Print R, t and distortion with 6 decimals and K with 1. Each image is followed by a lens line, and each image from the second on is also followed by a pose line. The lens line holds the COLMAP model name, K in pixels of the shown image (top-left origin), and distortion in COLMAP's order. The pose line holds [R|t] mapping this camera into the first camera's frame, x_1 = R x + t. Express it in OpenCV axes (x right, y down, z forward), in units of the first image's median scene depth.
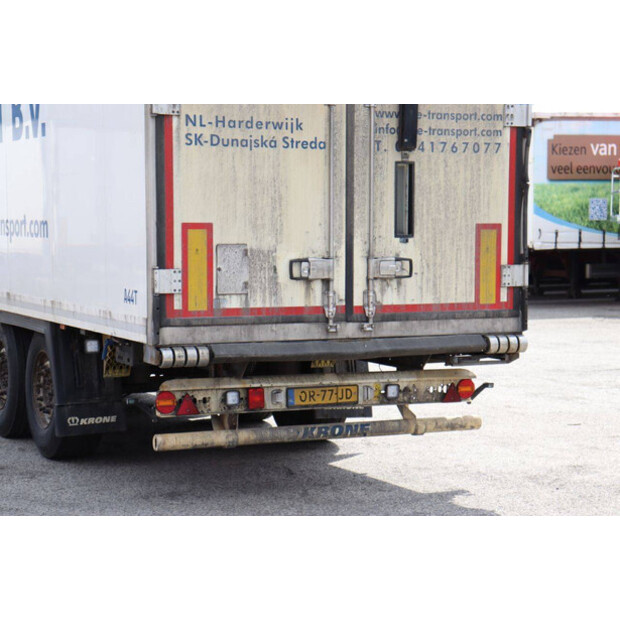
lens RADIAL K [[1493.5, 0, 310.0], [0, 1493.5, 310.0], [0, 0, 1]] dist [0.395047, 0.353899]
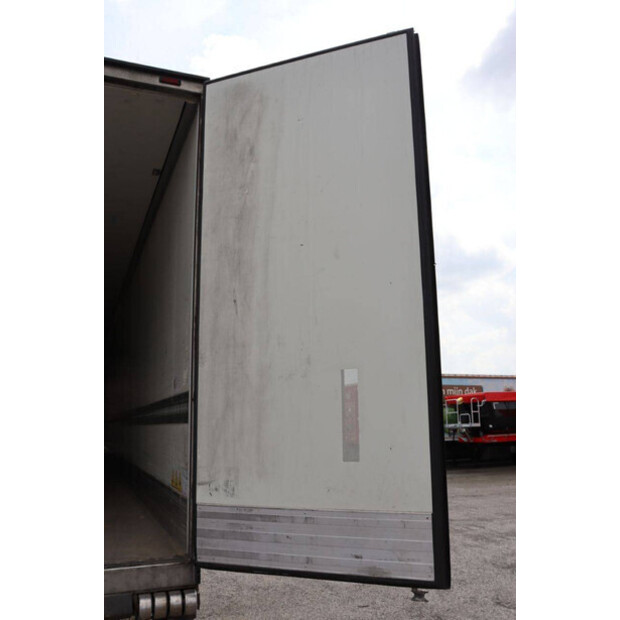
lens RADIAL K [[595.4, 0, 310.0], [0, 595.4, 310.0], [0, 0, 1]] dist [-0.010133, -0.001868]
pose [[0.997037, -0.025036, -0.072731, 0.238951], [0.006112, 0.968344, -0.249546, -0.050298], [0.076676, 0.248363, 0.965628, 0.693431]]
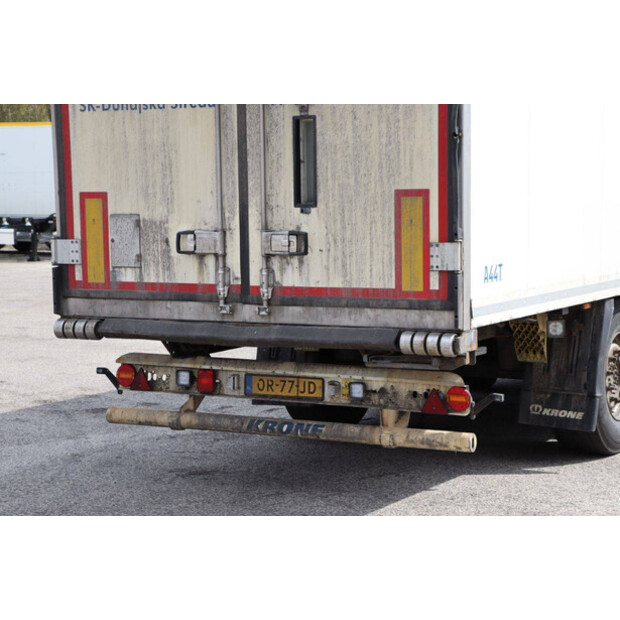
lens RADIAL K [[1493.5, 0, 310.0], [0, 1493.5, 310.0], [0, 0, 1]] dist [0.395047, 0.353899]
pose [[0.565462, 0.056919, -0.822808, 0.759622], [-0.033771, 0.998377, 0.045855, -0.029464], [0.824083, 0.001858, 0.566466, 0.527900]]
